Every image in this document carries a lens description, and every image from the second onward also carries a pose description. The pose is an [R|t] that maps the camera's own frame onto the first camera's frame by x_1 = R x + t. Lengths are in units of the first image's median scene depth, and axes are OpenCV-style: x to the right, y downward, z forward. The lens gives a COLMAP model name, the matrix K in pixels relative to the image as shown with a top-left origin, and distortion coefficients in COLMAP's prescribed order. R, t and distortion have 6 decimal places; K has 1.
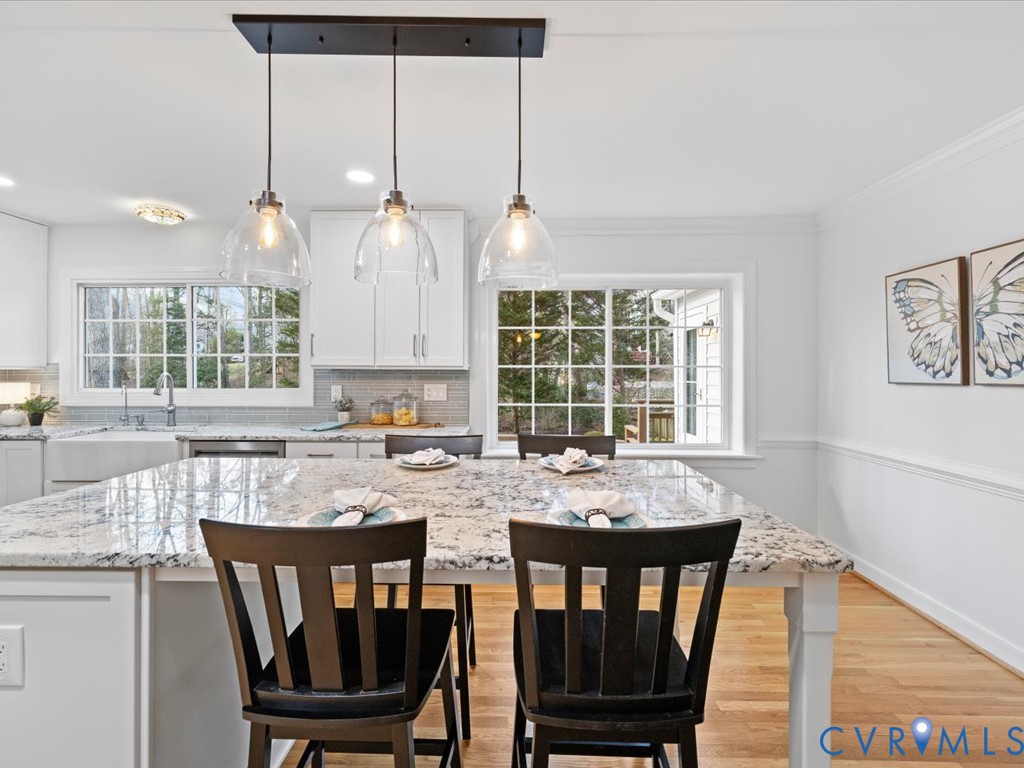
lens RADIAL K [[480.2, 0, 508.2], [0, 480.2, 374.3], [0, 0, 1]] dist [-0.000082, 0.000136]
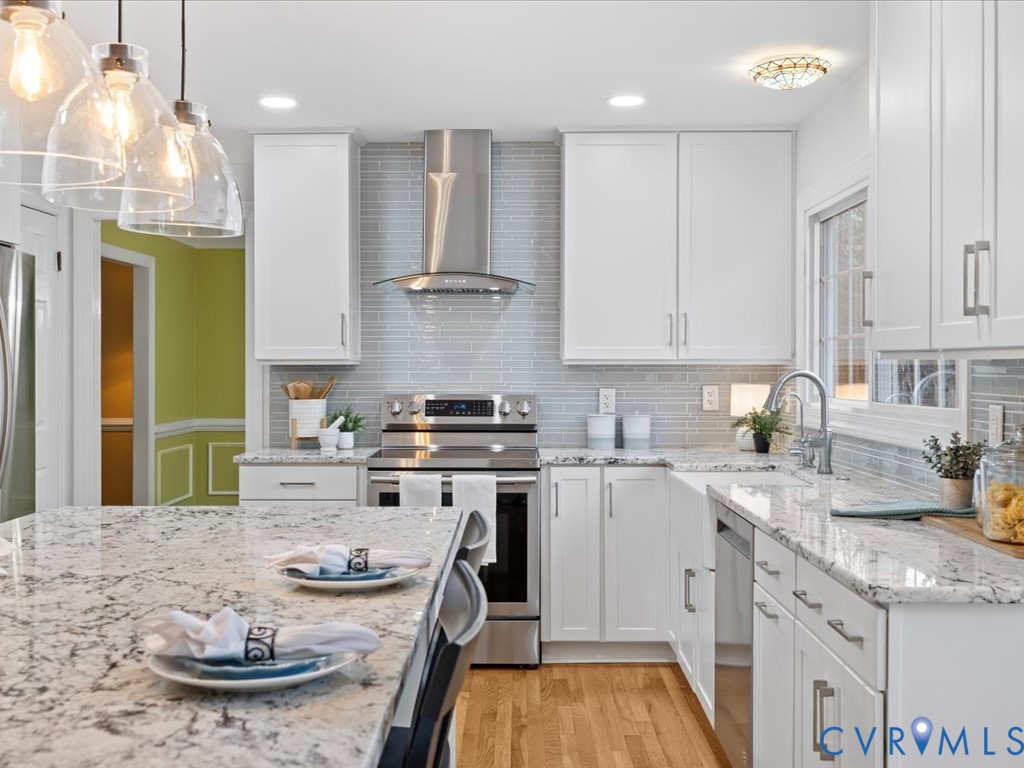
lens RADIAL K [[1203.2, 0, 512.0], [0, 1203.2, 384.0], [0, 0, 1]] dist [0.001113, 0.011710]
pose [[0.007729, 0.009960, -0.999921, 1.180298], [-0.005667, 0.999935, 0.009916, 0.002345], [0.999954, 0.005590, 0.007785, 1.302127]]
